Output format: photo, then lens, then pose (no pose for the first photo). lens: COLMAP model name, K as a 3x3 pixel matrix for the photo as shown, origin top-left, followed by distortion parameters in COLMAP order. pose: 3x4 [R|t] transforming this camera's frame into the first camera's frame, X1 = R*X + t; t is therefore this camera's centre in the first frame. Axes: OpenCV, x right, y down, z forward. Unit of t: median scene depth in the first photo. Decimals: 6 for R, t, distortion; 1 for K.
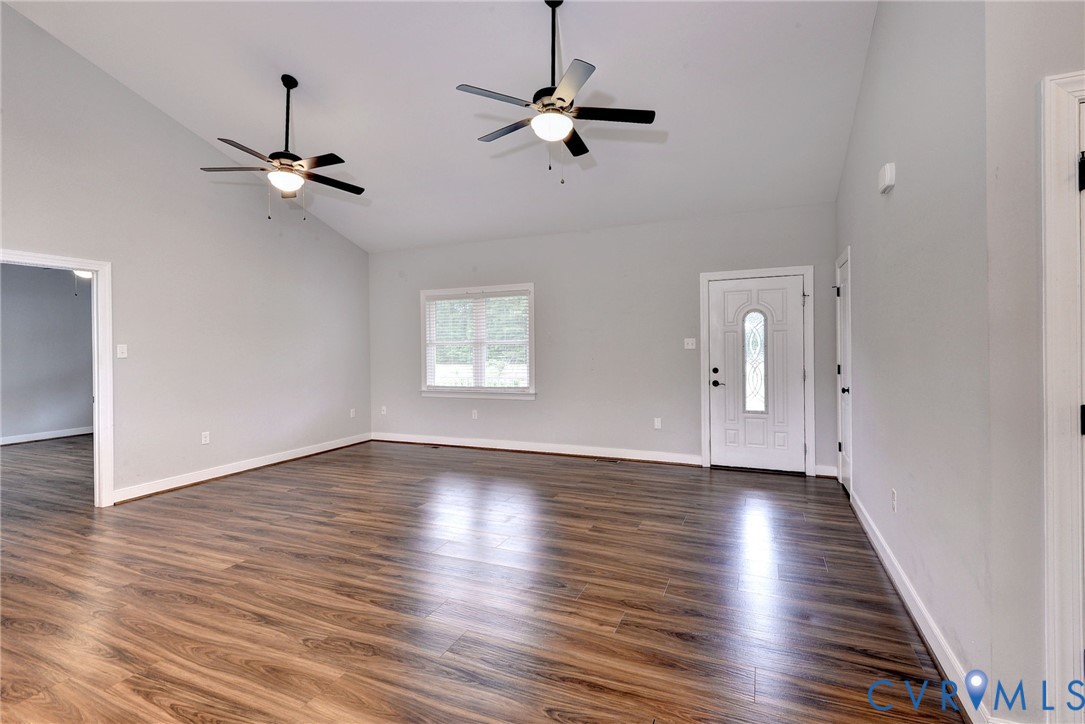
lens RADIAL K [[481.1, 0, 544.2], [0, 481.1, 343.3], [0, 0, 1]] dist [0.017854, -0.000363]
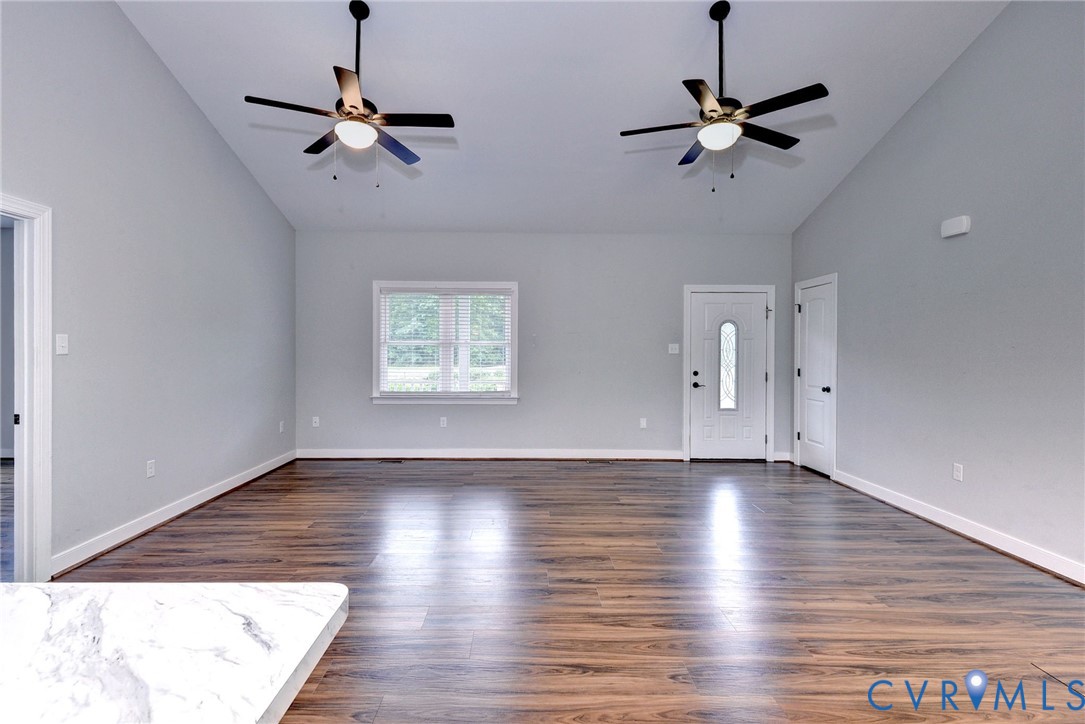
lens RADIAL K [[484.8, 0, 527.8], [0, 484.8, 354.8], [0, 0, 1]] dist [0.029152, -0.014959]
pose [[0.921734, 0.014190, 0.387563, -0.436815], [-0.020951, 0.999693, 0.013225, 0.006608], [-0.387256, -0.020309, 0.921748, 0.117246]]
